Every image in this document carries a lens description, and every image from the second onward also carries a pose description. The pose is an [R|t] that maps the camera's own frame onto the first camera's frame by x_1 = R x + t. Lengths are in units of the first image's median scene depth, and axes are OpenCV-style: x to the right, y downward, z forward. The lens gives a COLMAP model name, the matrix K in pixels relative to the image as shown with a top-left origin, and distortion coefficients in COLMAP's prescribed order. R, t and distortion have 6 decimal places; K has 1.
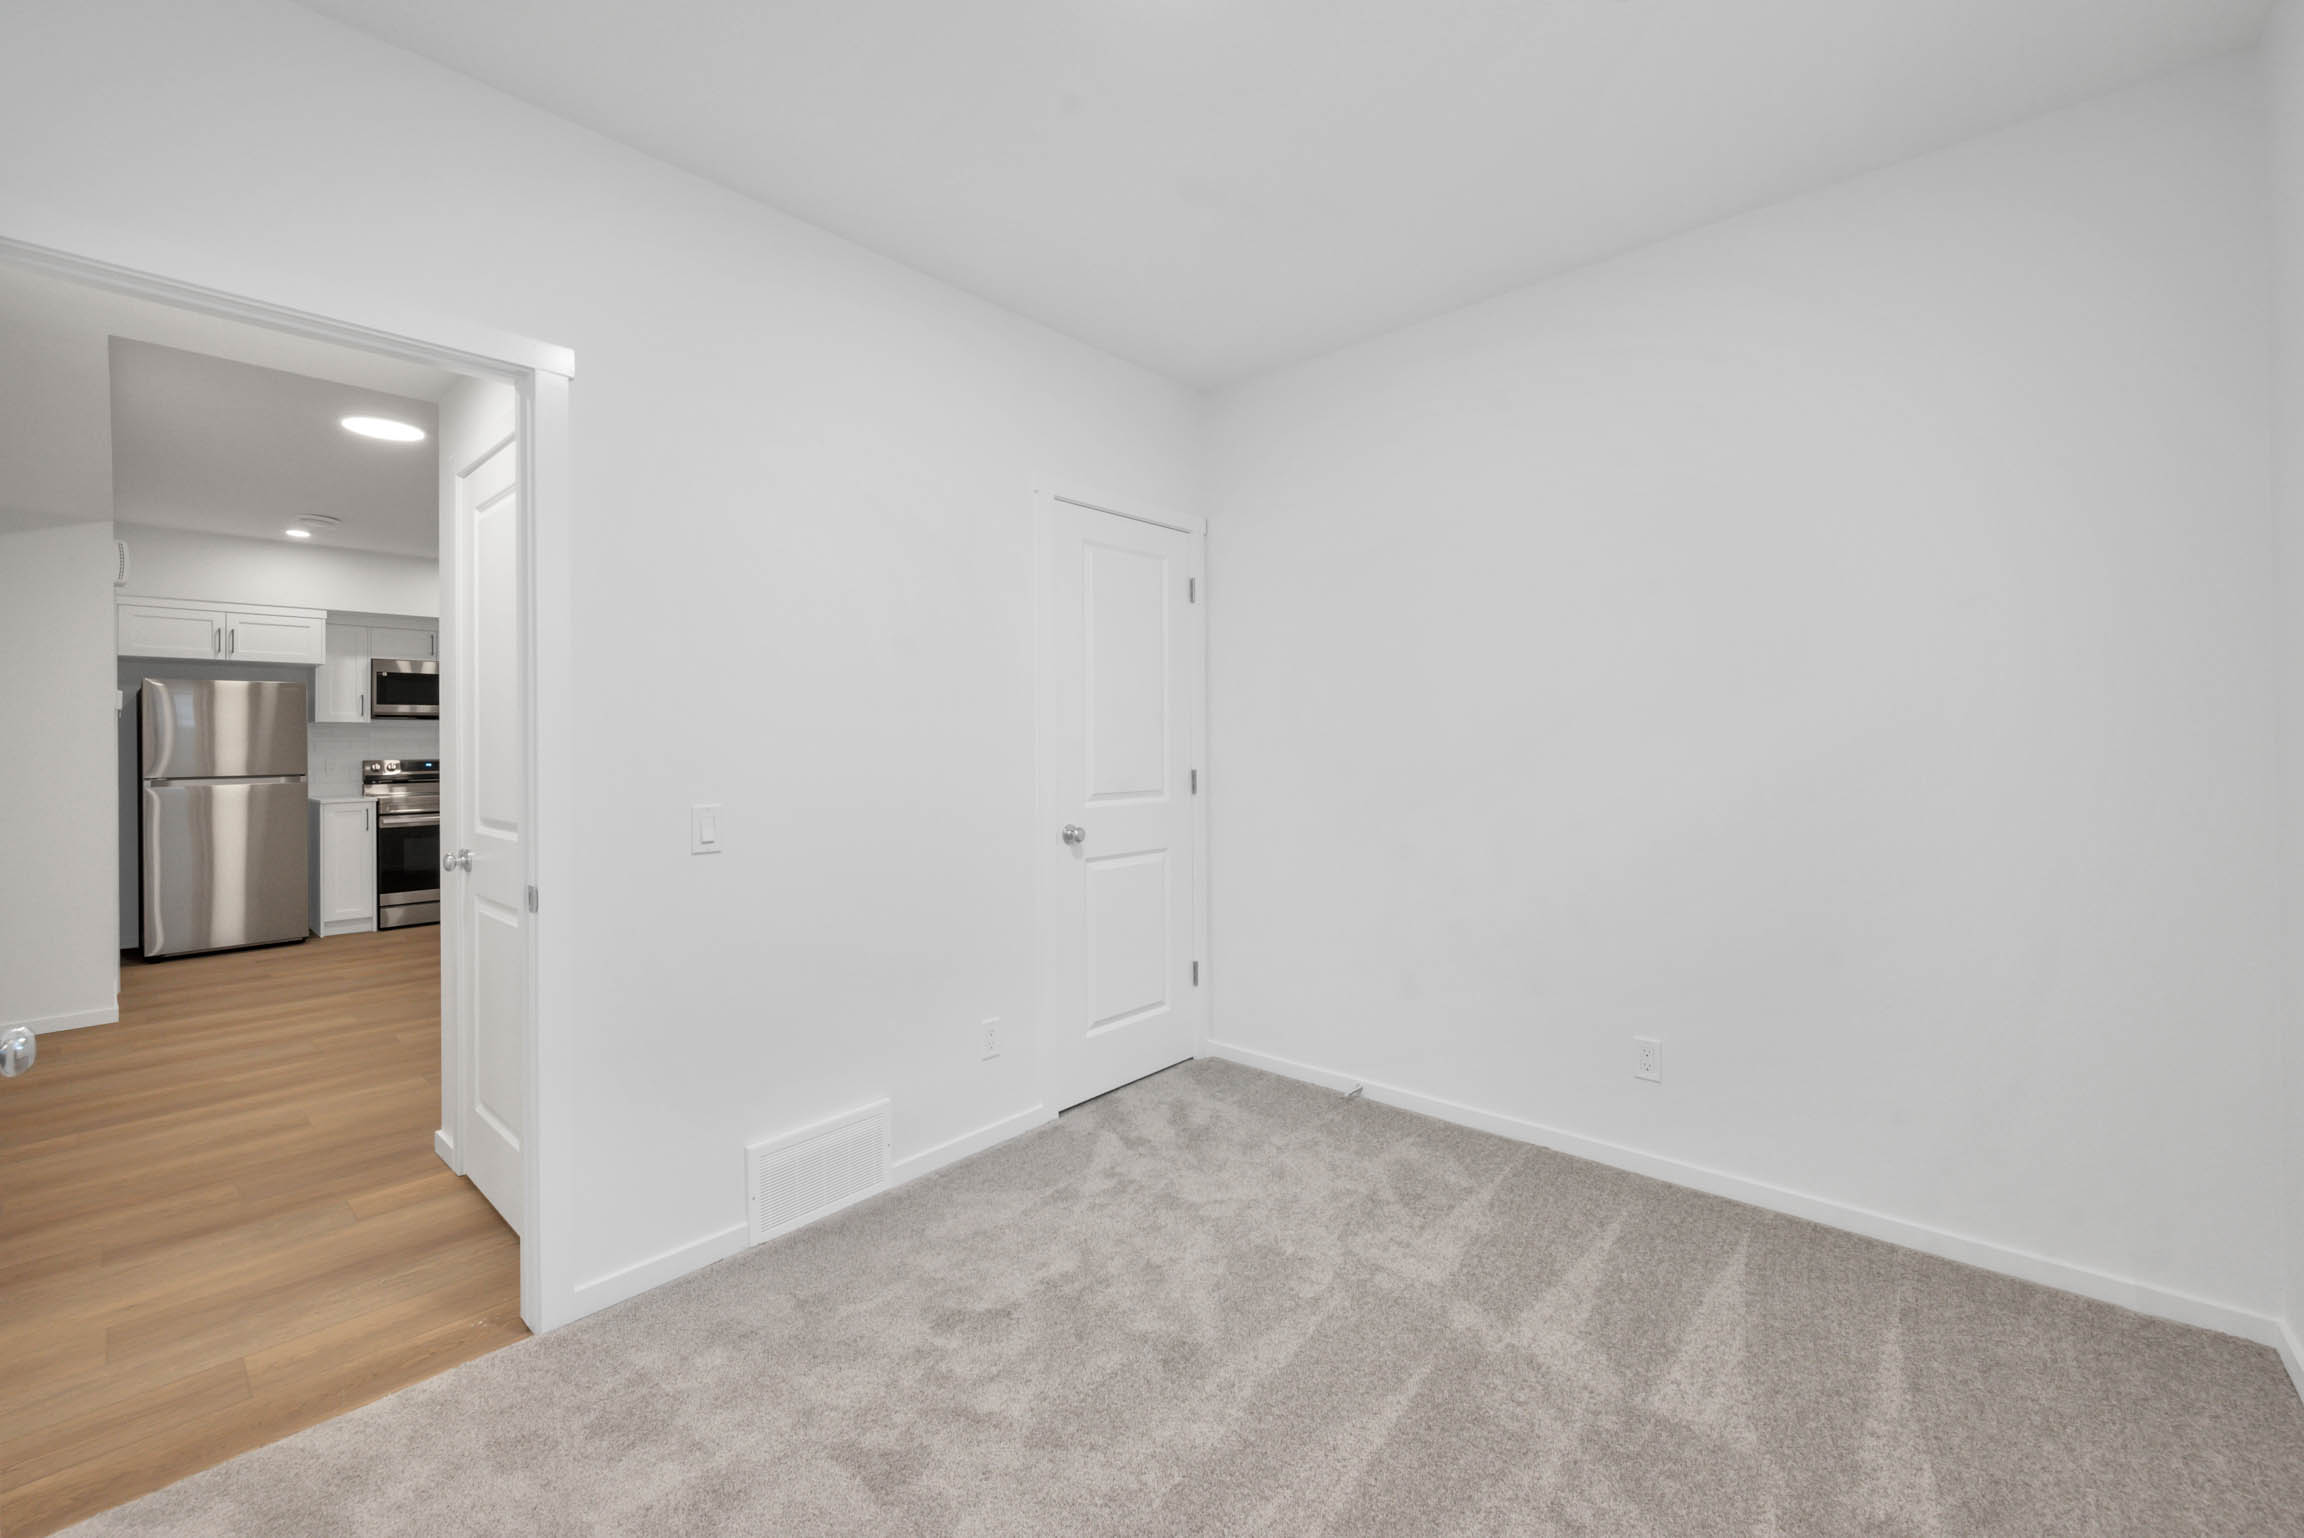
lens RADIAL K [[927.2, 0, 1163.5], [0, 927.2, 744.1], [0, 0, 1]] dist [0.000186, -0.000690]
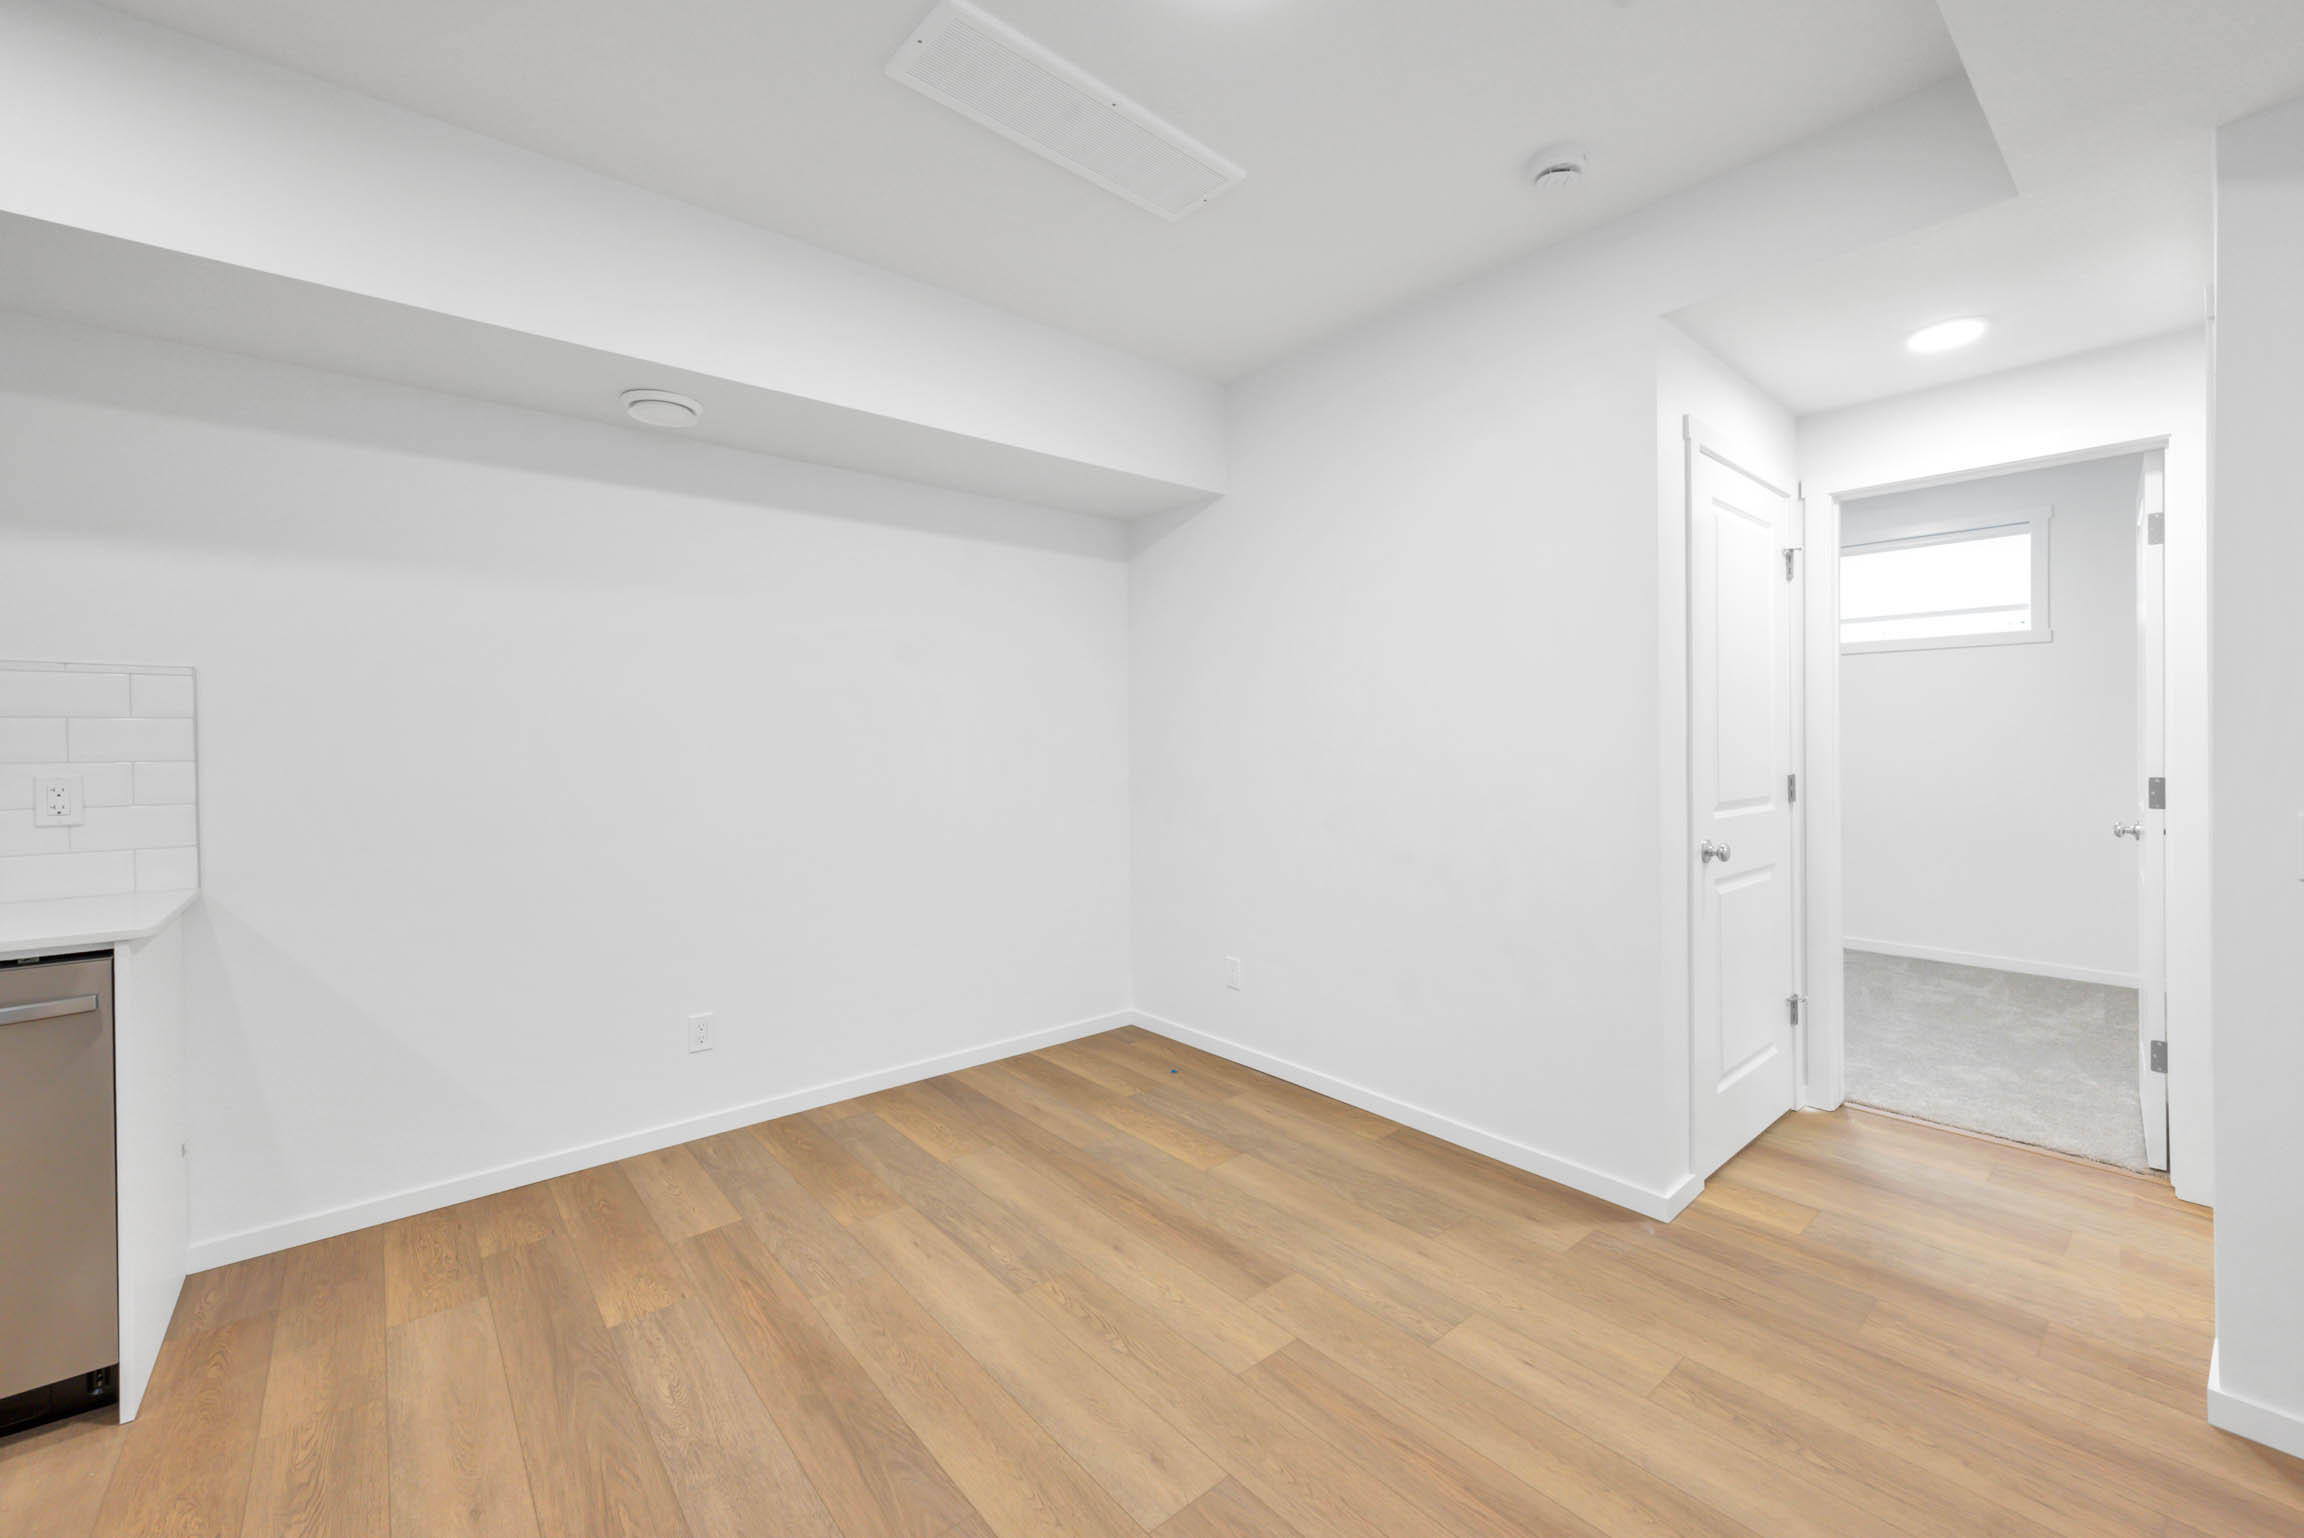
lens RADIAL K [[927.2, 0, 1151.3], [0, 927.2, 743.9], [0, 0, 1]] dist [0.000186, -0.000690]
pose [[0.147408, -0.002601, 0.989072, -0.825079], [0.004878, 0.999986, 0.001902, 0.006209], [-0.989064, 0.004544, 0.147418, 0.659354]]
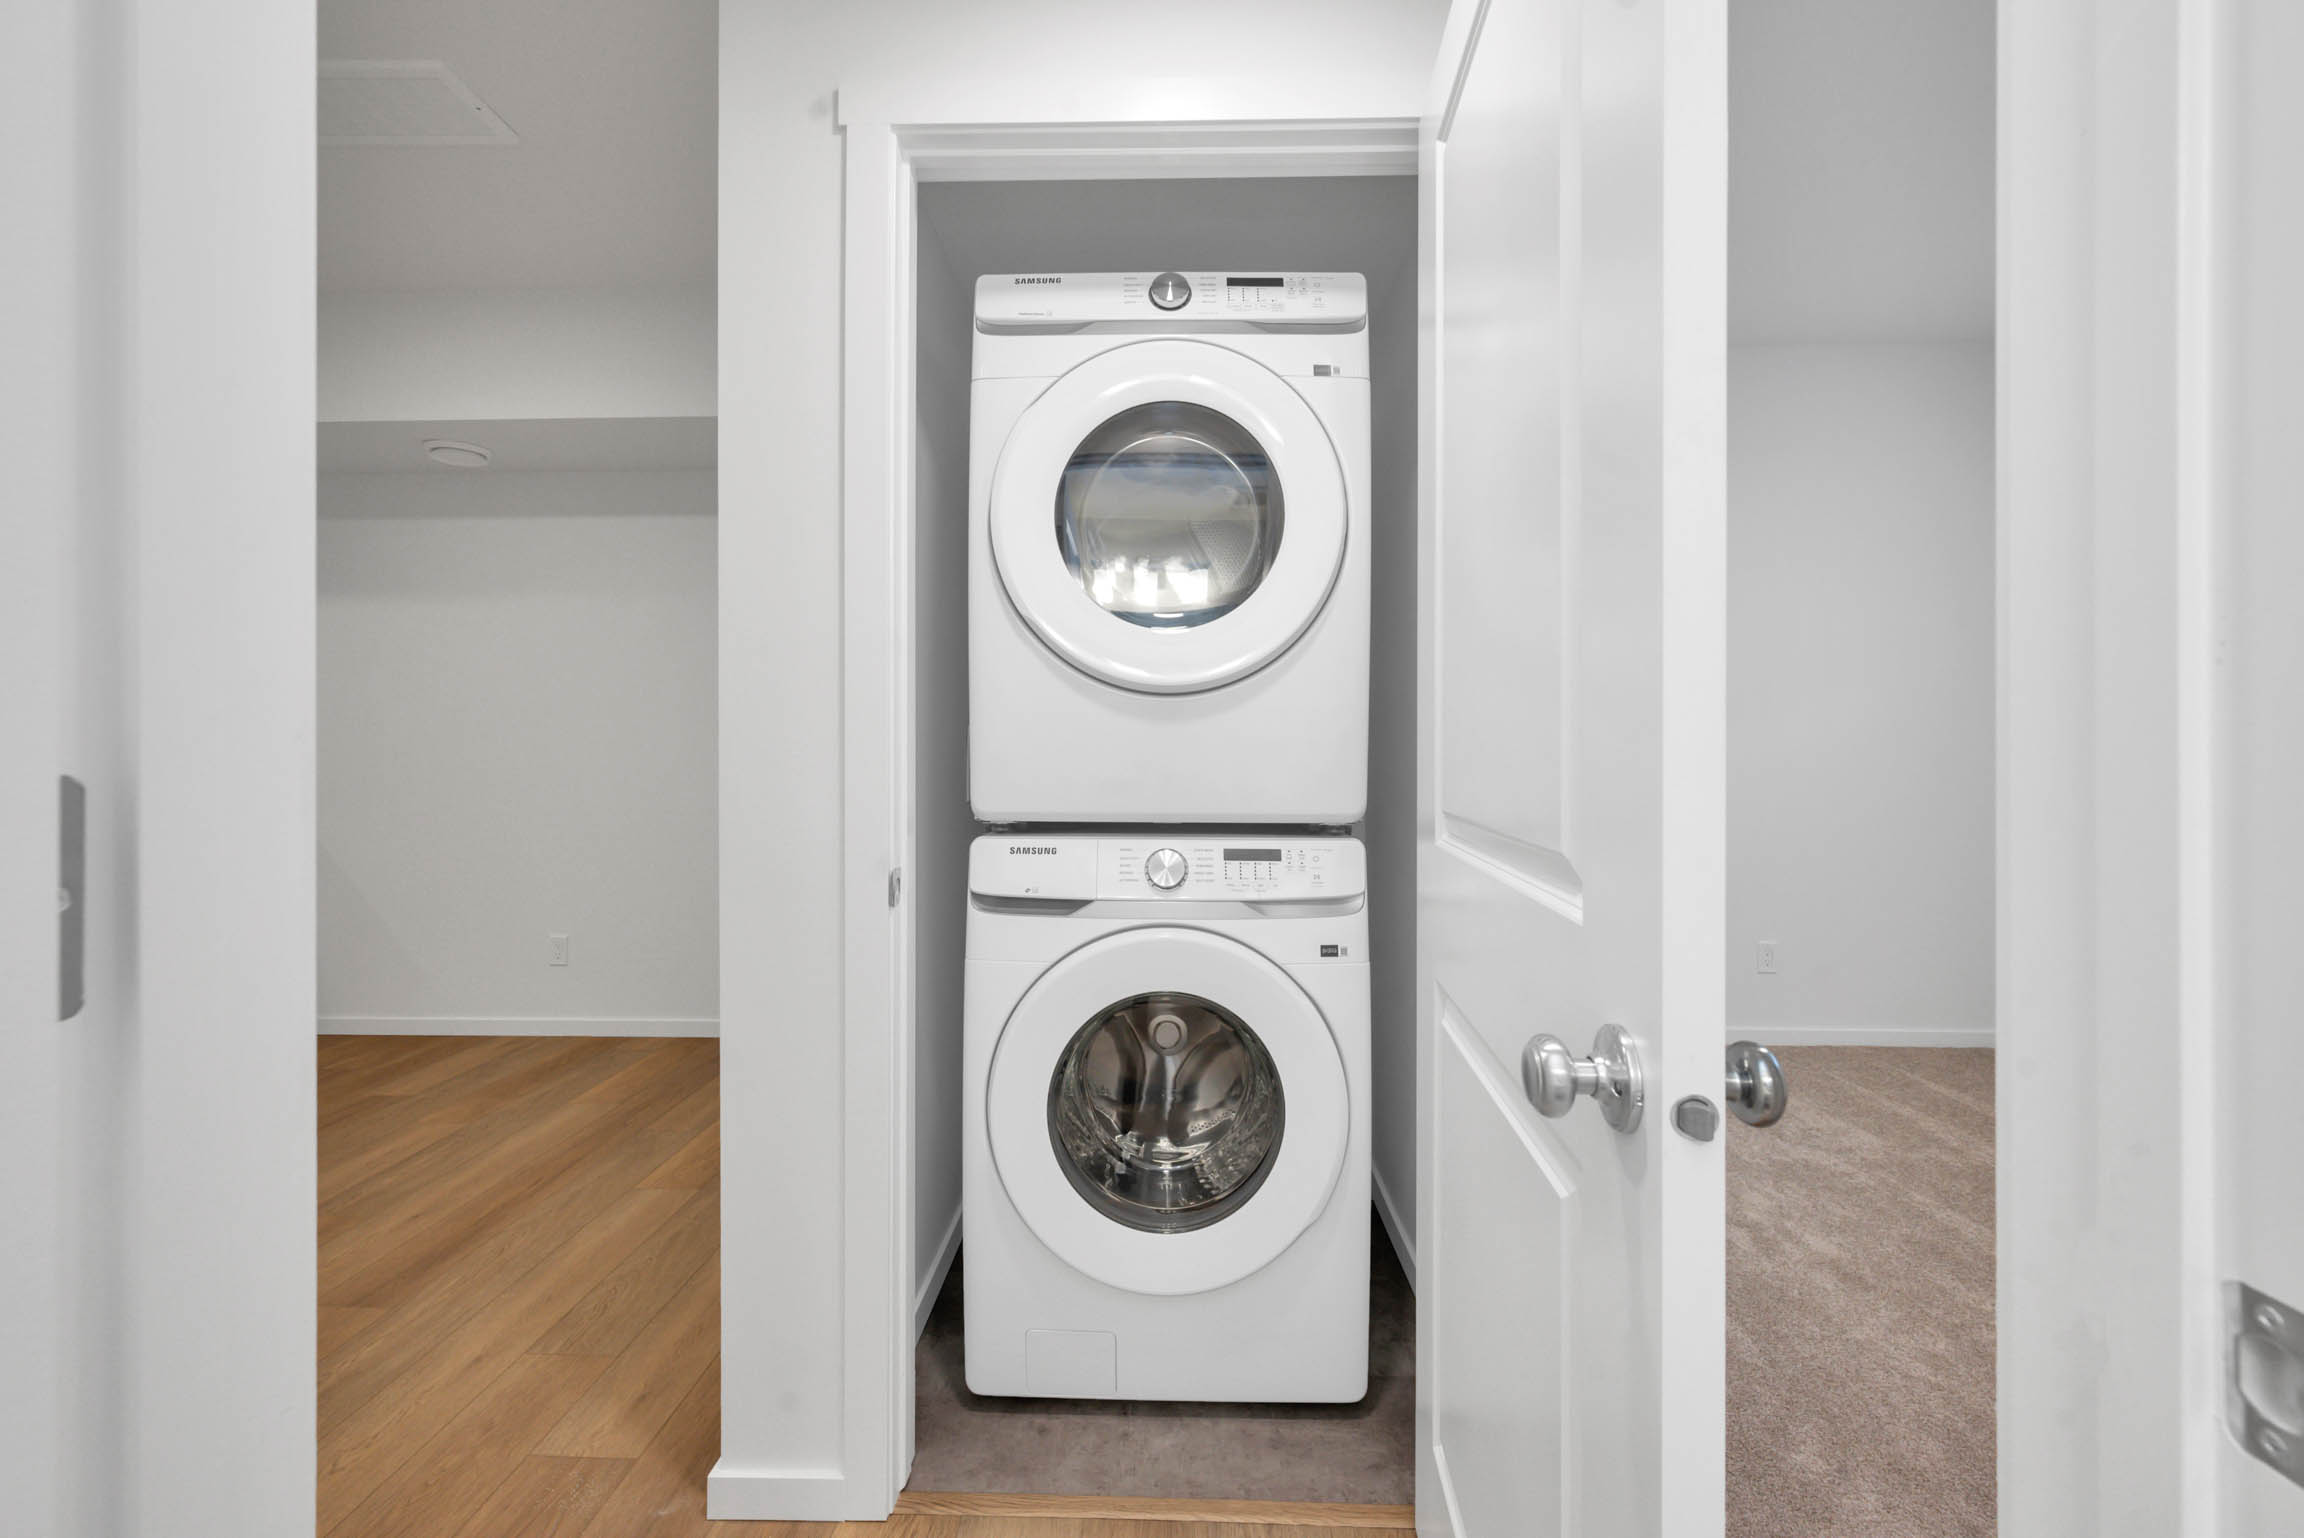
lens RADIAL K [[927.2, 0, 1155.9], [0, 927.2, 749.9], [0, 0, 1]] dist [0.000186, -0.000690]
pose [[0.771455, -0.000449, 0.636284, -0.448706], [-0.006172, 0.999947, 0.008190, 0.020181], [-0.636254, -0.010245, 0.771412, 0.240511]]
